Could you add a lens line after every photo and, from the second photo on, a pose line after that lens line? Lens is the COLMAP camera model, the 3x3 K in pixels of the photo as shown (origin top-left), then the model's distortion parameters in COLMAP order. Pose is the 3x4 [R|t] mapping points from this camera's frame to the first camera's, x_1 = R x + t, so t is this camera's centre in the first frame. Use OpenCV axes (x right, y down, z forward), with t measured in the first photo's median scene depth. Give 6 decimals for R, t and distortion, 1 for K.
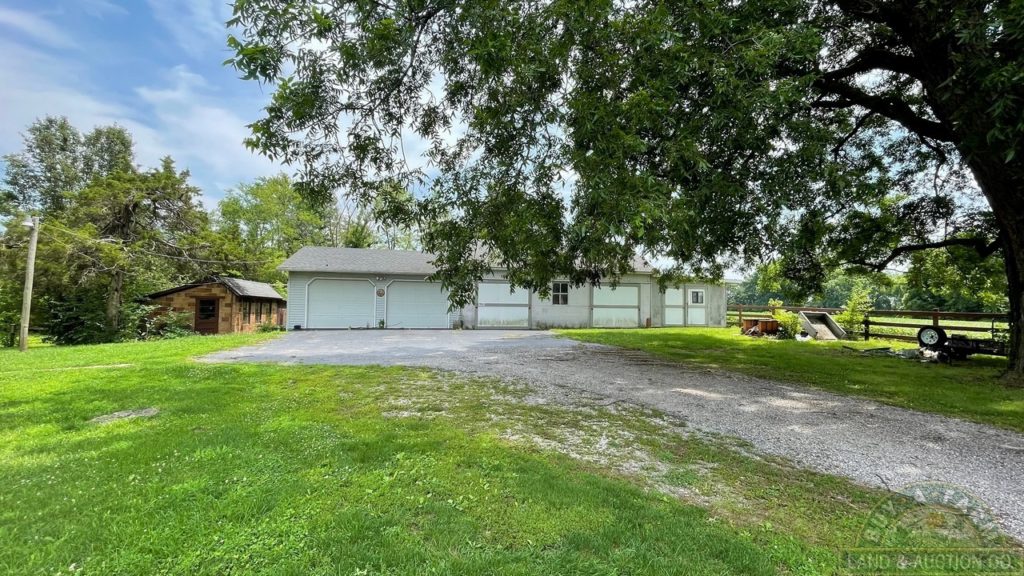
lens RADIAL K [[454.6, 0, 508.2], [0, 454.6, 291.8], [0, 0, 1]] dist [0.000799, 0.000195]
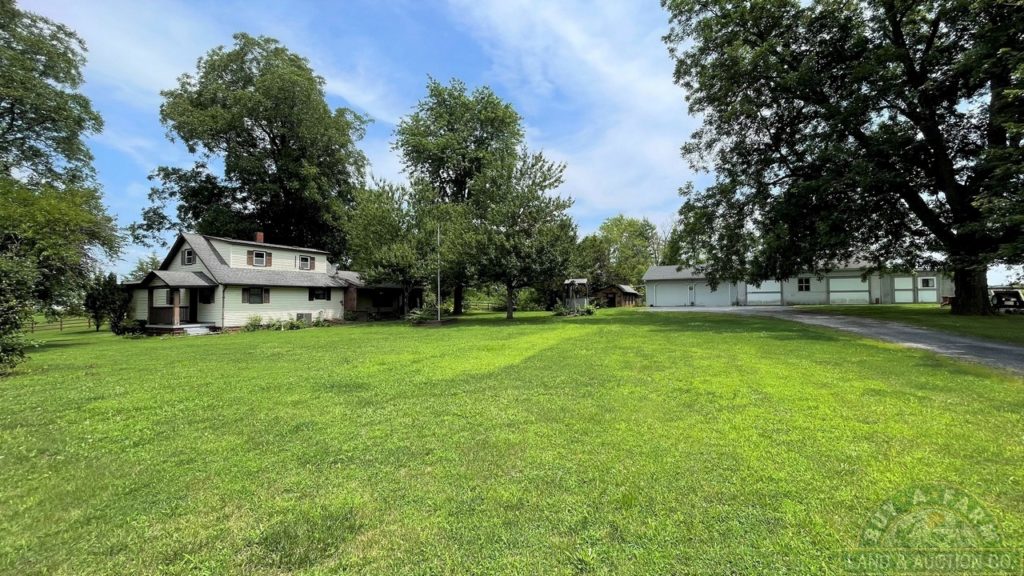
lens RADIAL K [[415.8, 0, 502.7], [0, 415.8, 288.9], [0, 0, 1]] dist [0.000860, 0.000468]
pose [[0.769016, -0.036835, -0.638167, 0.238221], [0.036999, 0.999230, -0.013090, -0.001399], [0.638158, -0.013545, 0.769787, -0.894942]]
